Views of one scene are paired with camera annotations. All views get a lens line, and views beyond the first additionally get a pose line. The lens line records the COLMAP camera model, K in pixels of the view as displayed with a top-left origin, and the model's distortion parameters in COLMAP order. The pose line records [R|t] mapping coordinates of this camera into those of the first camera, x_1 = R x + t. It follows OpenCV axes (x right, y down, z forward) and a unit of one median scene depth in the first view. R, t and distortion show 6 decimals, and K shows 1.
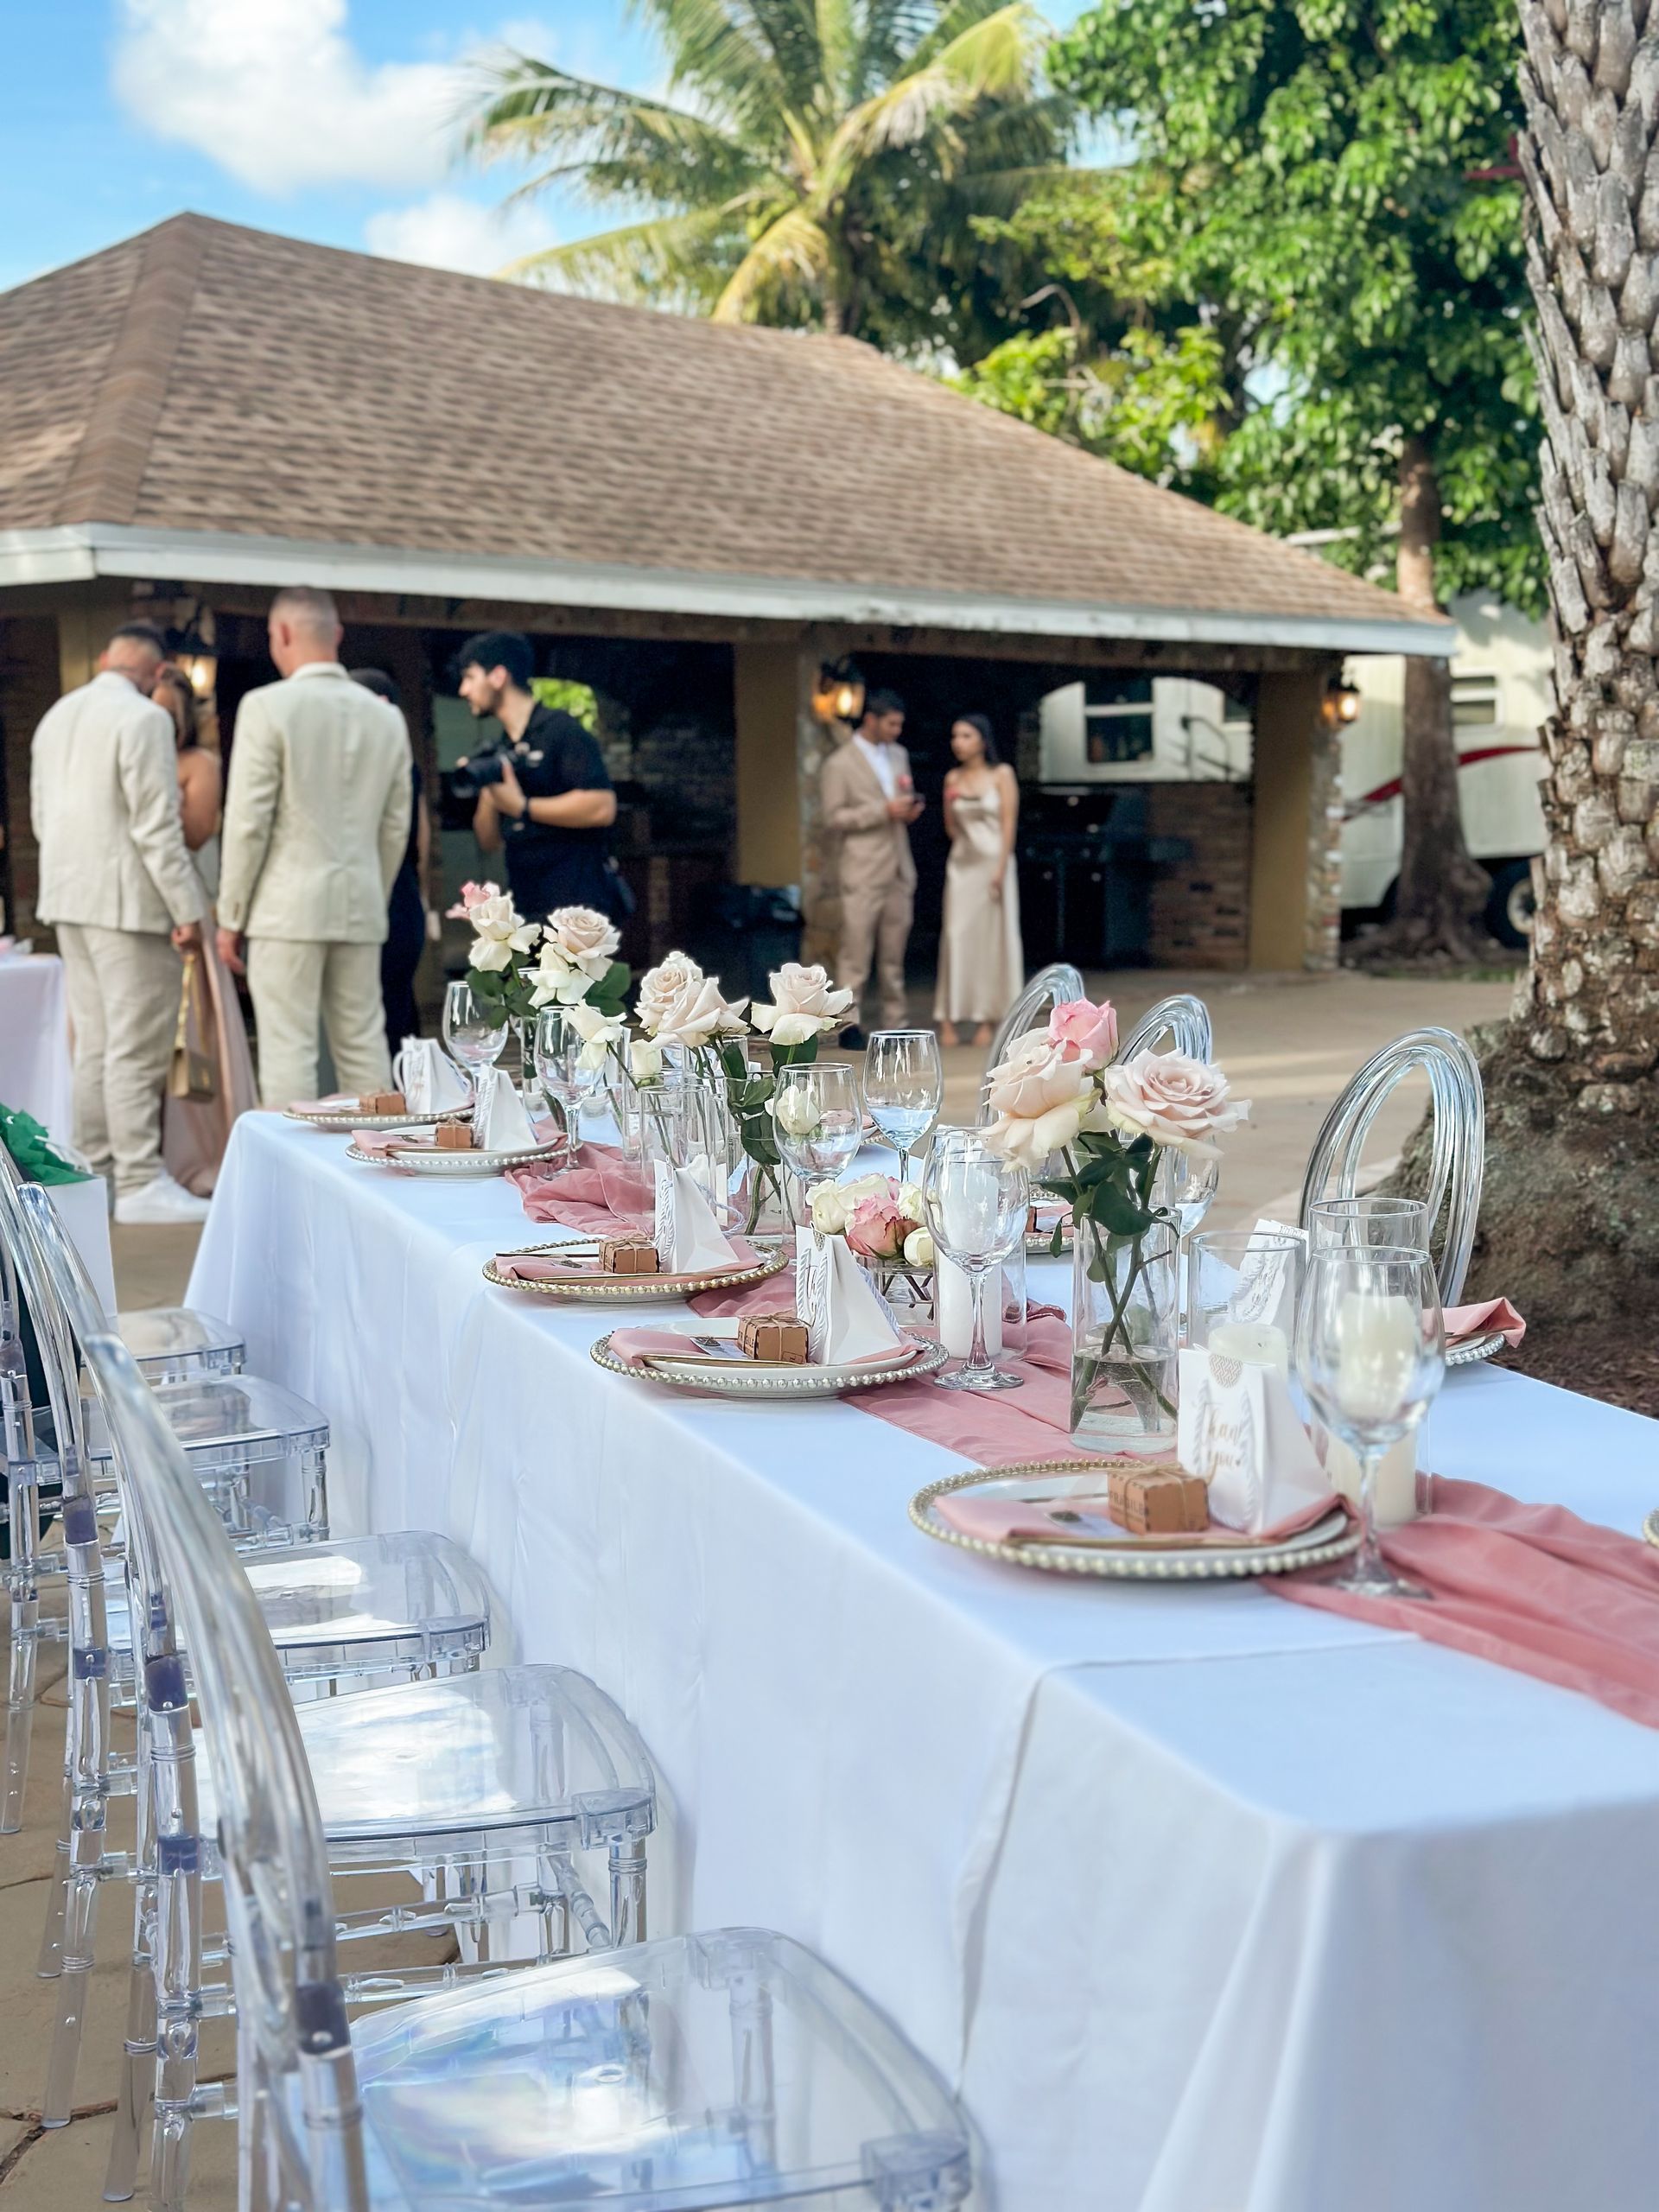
lens RADIAL K [[3033.4, 0, 829.5], [0, 3033.4, 1106.0], [0, 0, 1]] dist [0.223985, -0.527370]
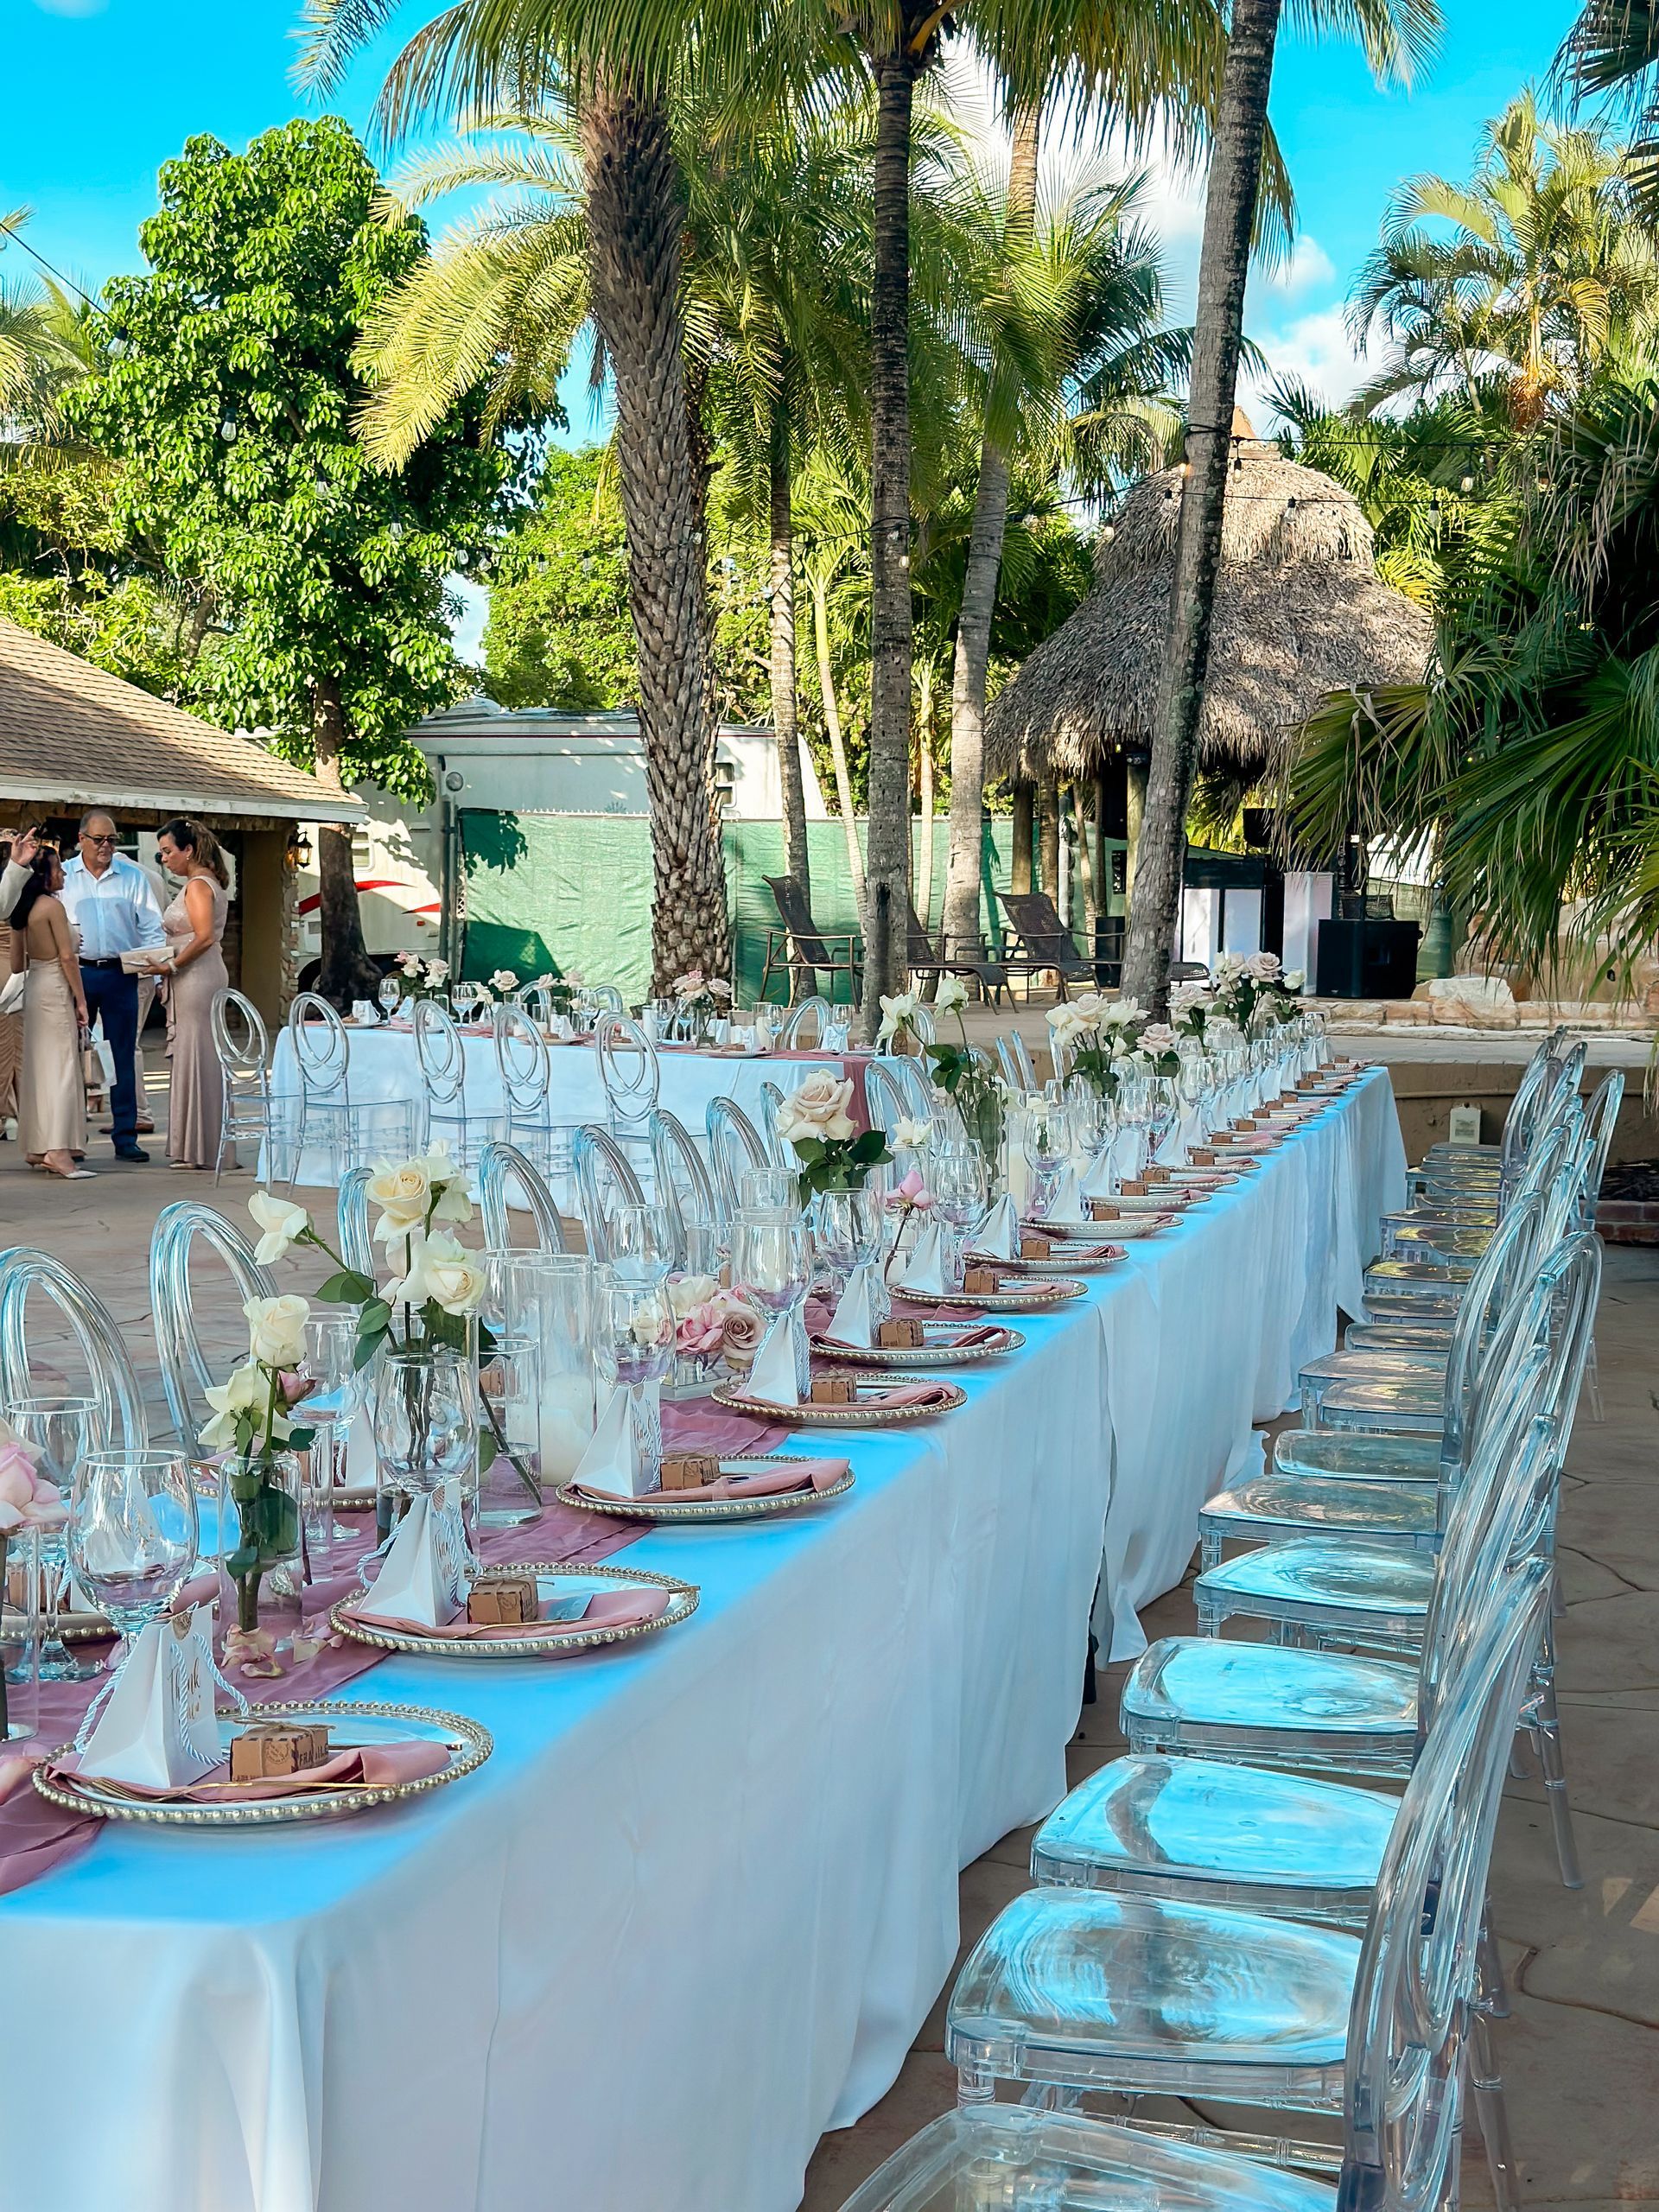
lens RADIAL K [[2987.3, 0, 830.9], [0, 2987.3, 1169.5], [0, 0, 1]] dist [0.120636, 0.015989]
pose [[0.903966, -0.025269, 0.426857, -0.237296], [0.030460, 0.999522, -0.005336, 0.042301], [-0.426518, 0.017825, 0.904303, -0.466582]]
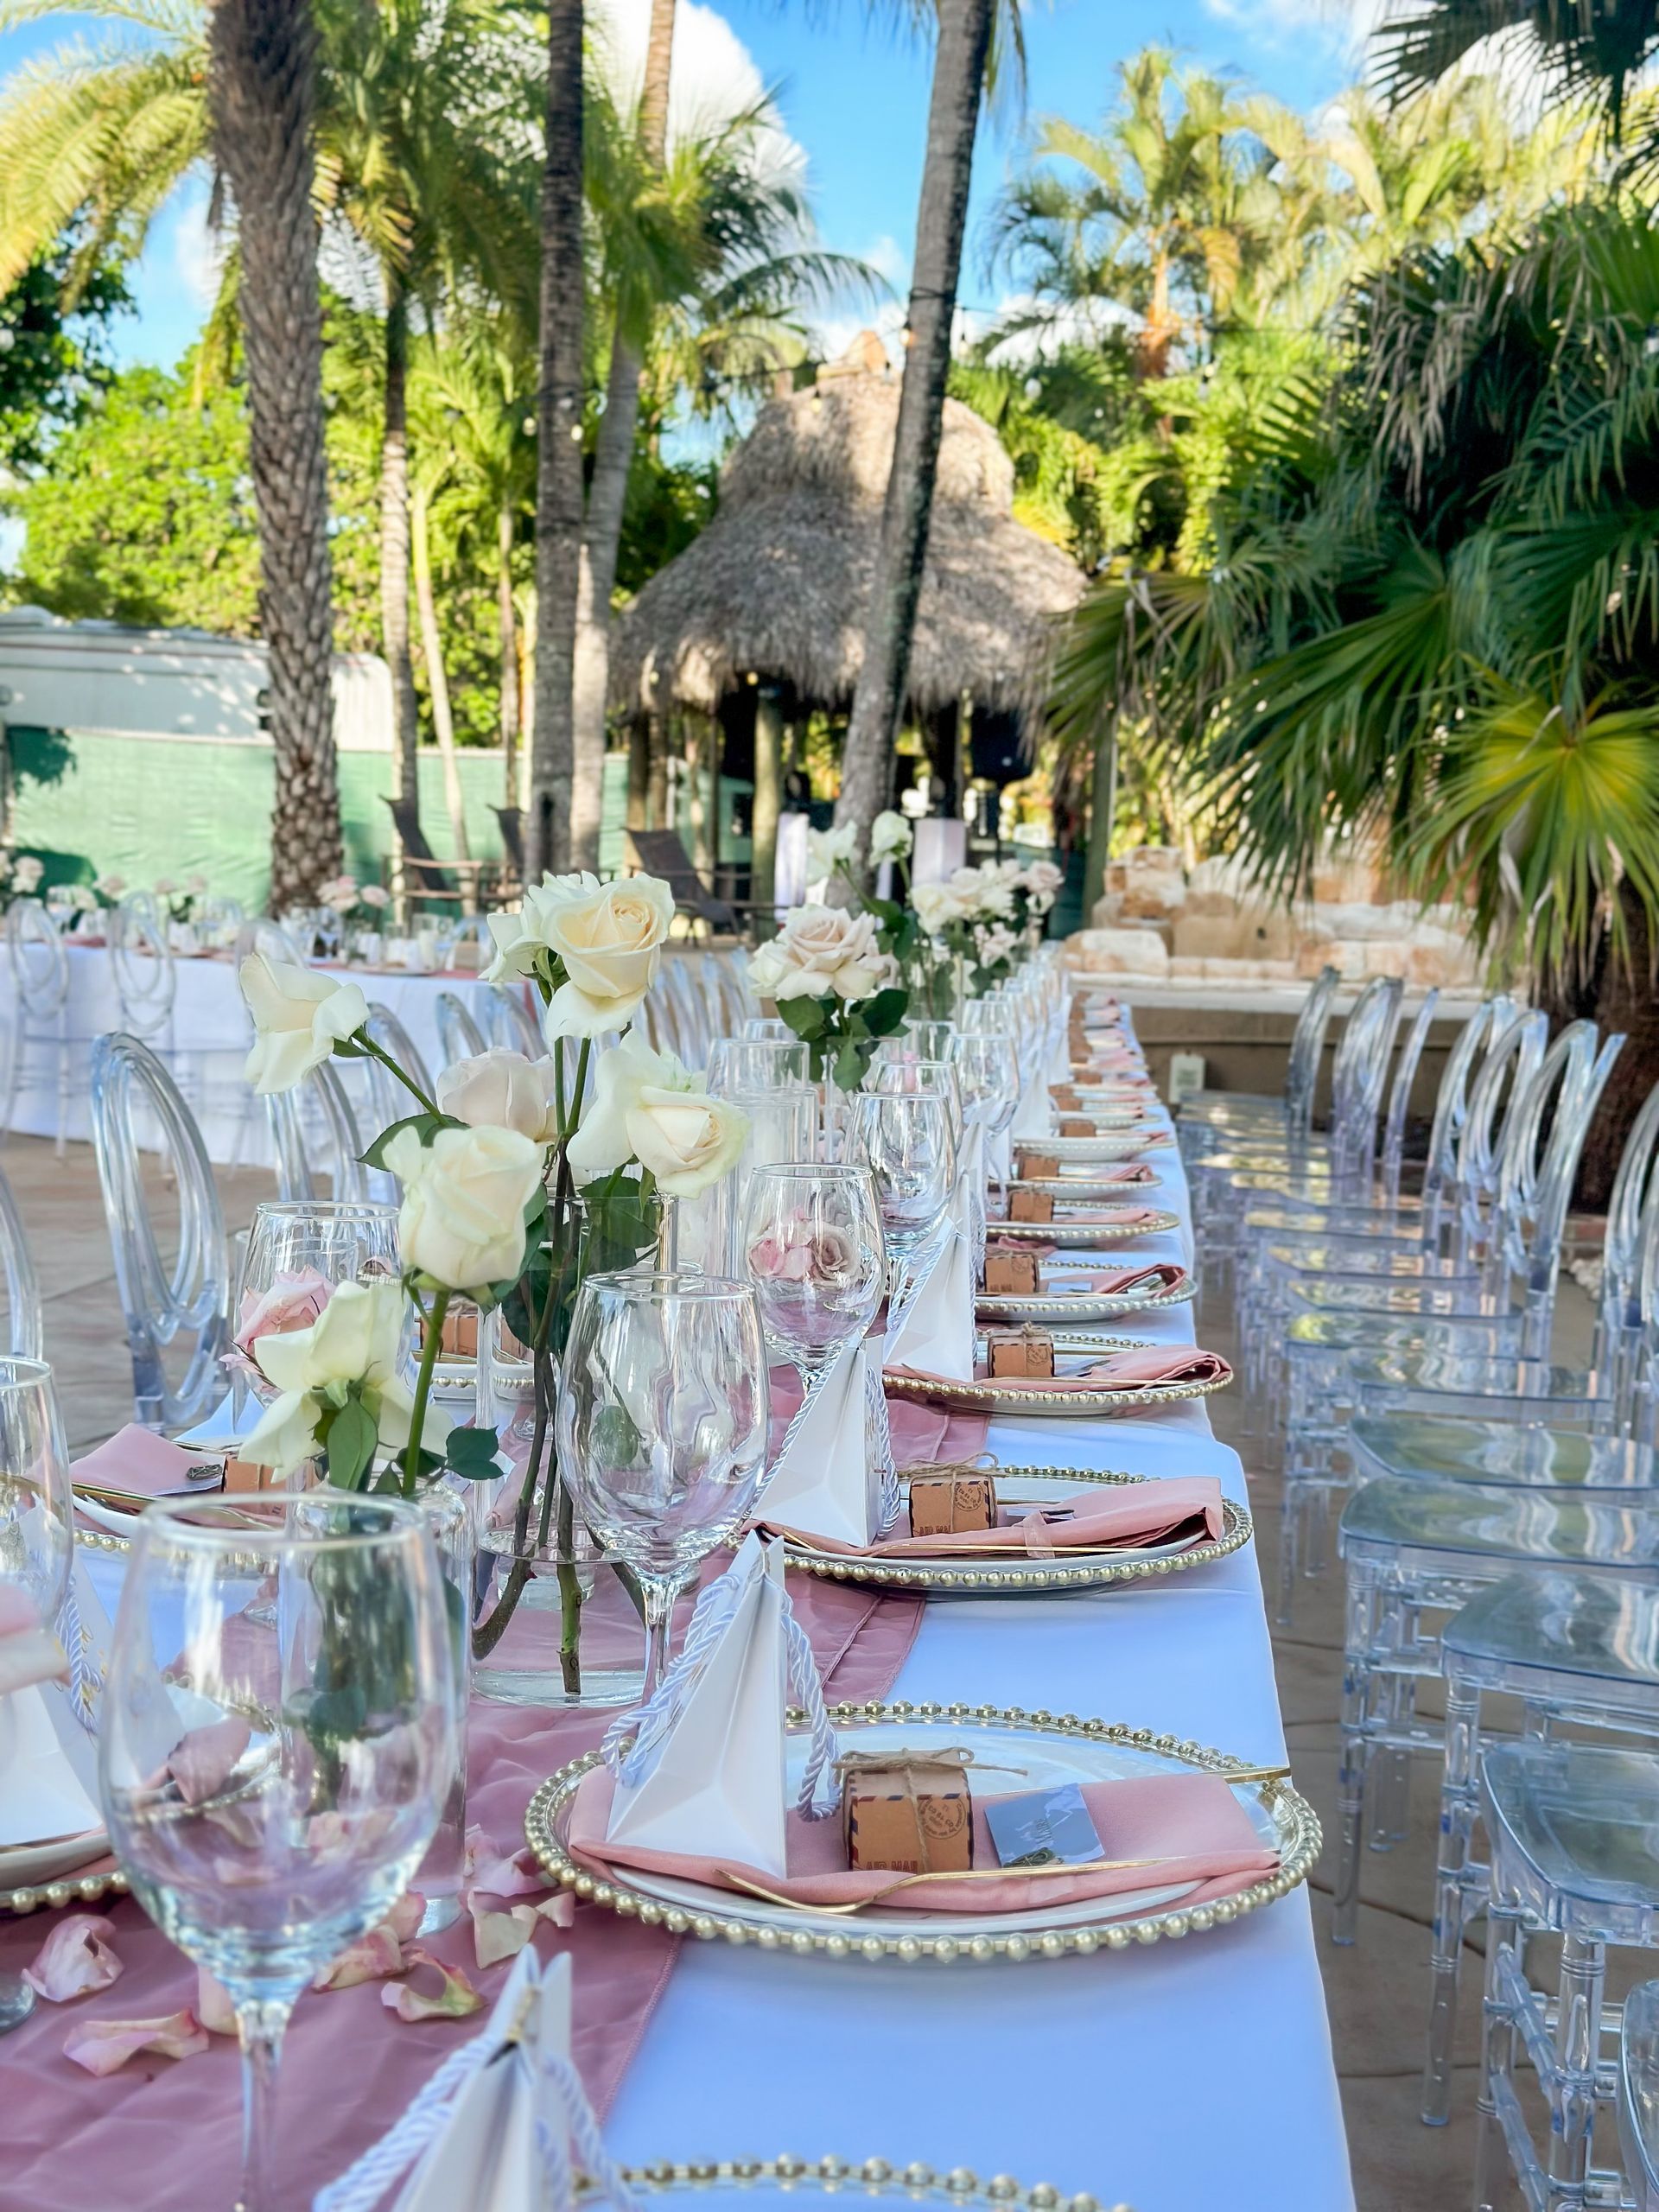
lens RADIAL K [[3033.4, 0, 829.5], [0, 3033.4, 1106.0], [0, 0, 1]] dist [0.223985, -0.527370]
pose [[0.831814, -0.002719, 0.555047, -0.230832], [0.011375, 0.999861, -0.012149, 0.046114], [-0.554937, 0.016419, 0.831730, -0.401515]]
